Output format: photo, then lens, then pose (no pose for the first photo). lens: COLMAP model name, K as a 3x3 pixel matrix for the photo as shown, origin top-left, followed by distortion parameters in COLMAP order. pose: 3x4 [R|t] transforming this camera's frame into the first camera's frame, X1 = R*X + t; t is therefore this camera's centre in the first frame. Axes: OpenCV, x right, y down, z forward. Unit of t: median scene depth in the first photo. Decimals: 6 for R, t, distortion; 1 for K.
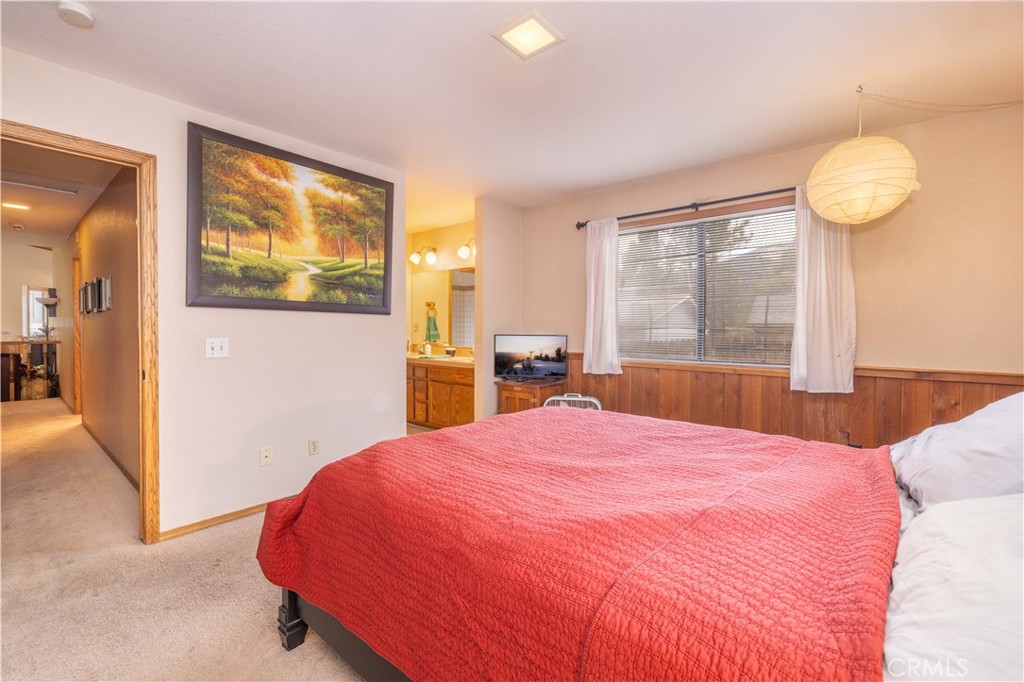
lens RADIAL K [[434.2, 0, 499.4], [0, 434.2, 332.8], [0, 0, 1]] dist [0.000244, -0.000098]
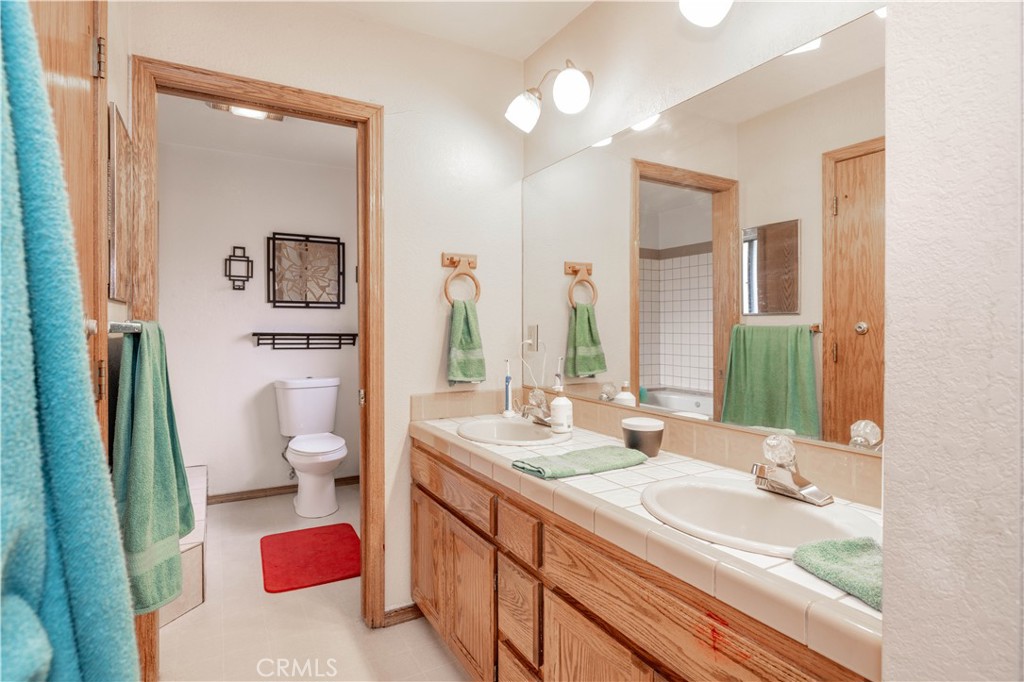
lens RADIAL K [[536.6, 0, 508.3], [0, 536.6, 331.9], [0, 0, 1]] dist [0.001056, 0.000255]
pose [[0.946521, 0.002272, -0.322633, -0.091697], [-0.005064, 0.999957, -0.007815, -0.015448], [0.322601, 0.009031, 0.946492, 0.718416]]
